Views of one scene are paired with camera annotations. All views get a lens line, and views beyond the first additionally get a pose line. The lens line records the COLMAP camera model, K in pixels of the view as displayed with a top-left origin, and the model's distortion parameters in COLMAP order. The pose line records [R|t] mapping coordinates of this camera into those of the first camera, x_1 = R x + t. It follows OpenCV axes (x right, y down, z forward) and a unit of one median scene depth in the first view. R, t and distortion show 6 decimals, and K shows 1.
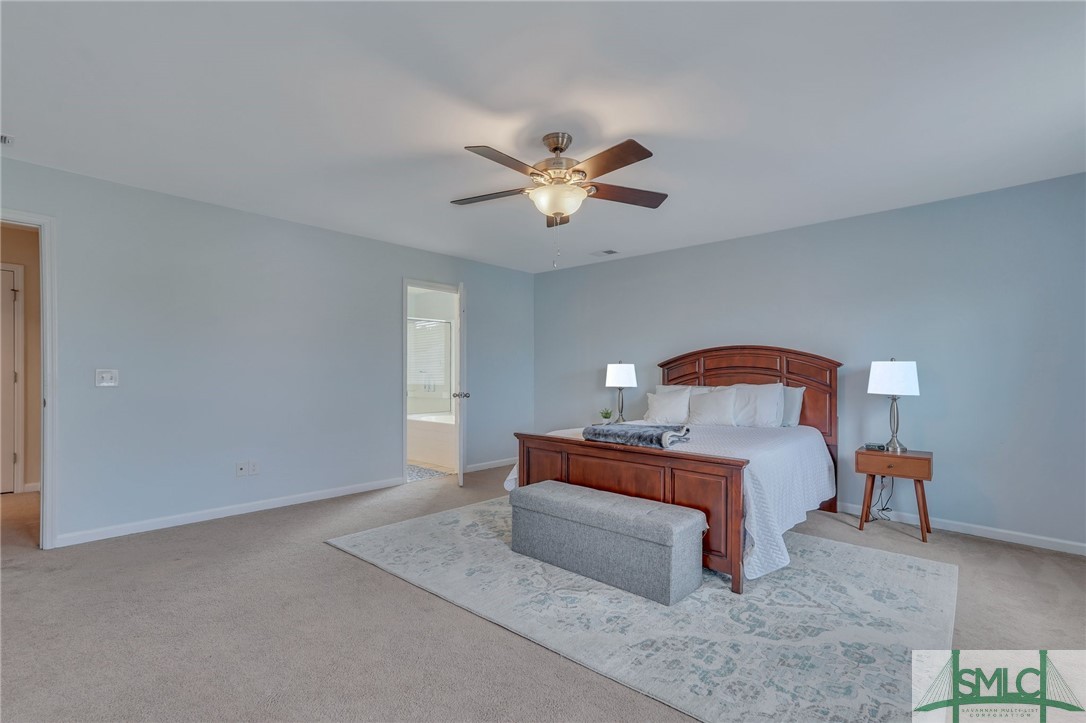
lens RADIAL K [[519.2, 0, 540.3], [0, 519.2, 370.3], [0, 0, 1]] dist [-0.006323, 0.005478]
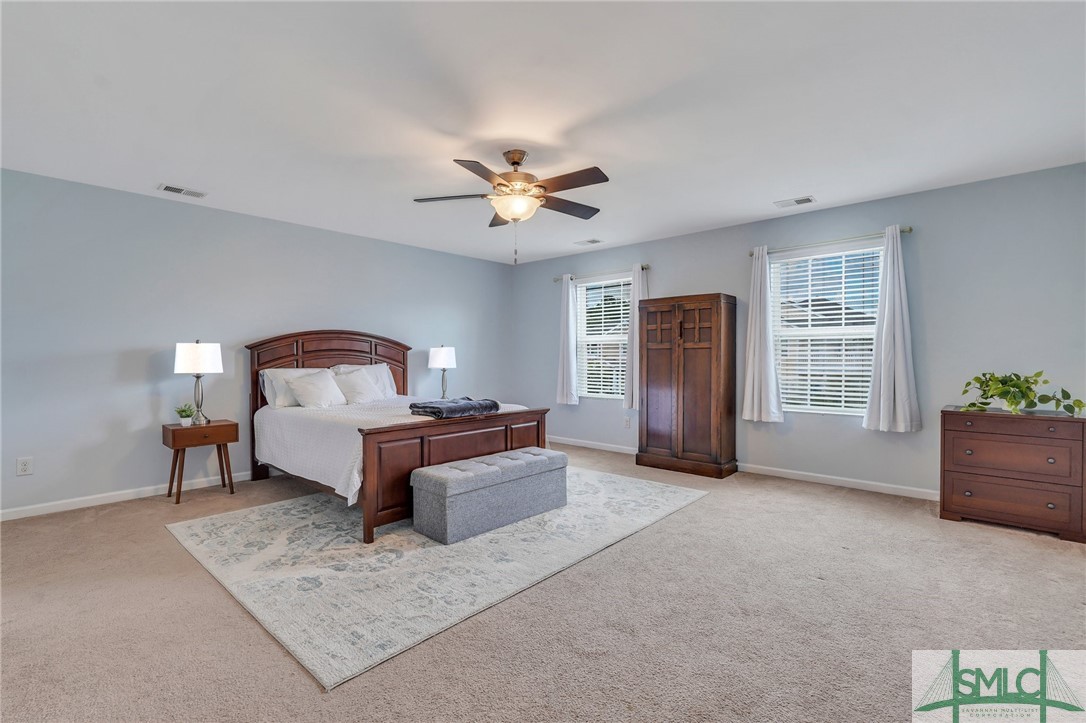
lens RADIAL K [[488.9, 0, 540.8], [0, 488.9, 355.9], [0, 0, 1]] dist [-0.004683, -0.000164]
pose [[0.001360, -0.009648, 0.999953, -0.861742], [-0.003886, 0.999946, 0.009653, -0.005379], [-0.999992, -0.003899, 0.001322, 0.760939]]
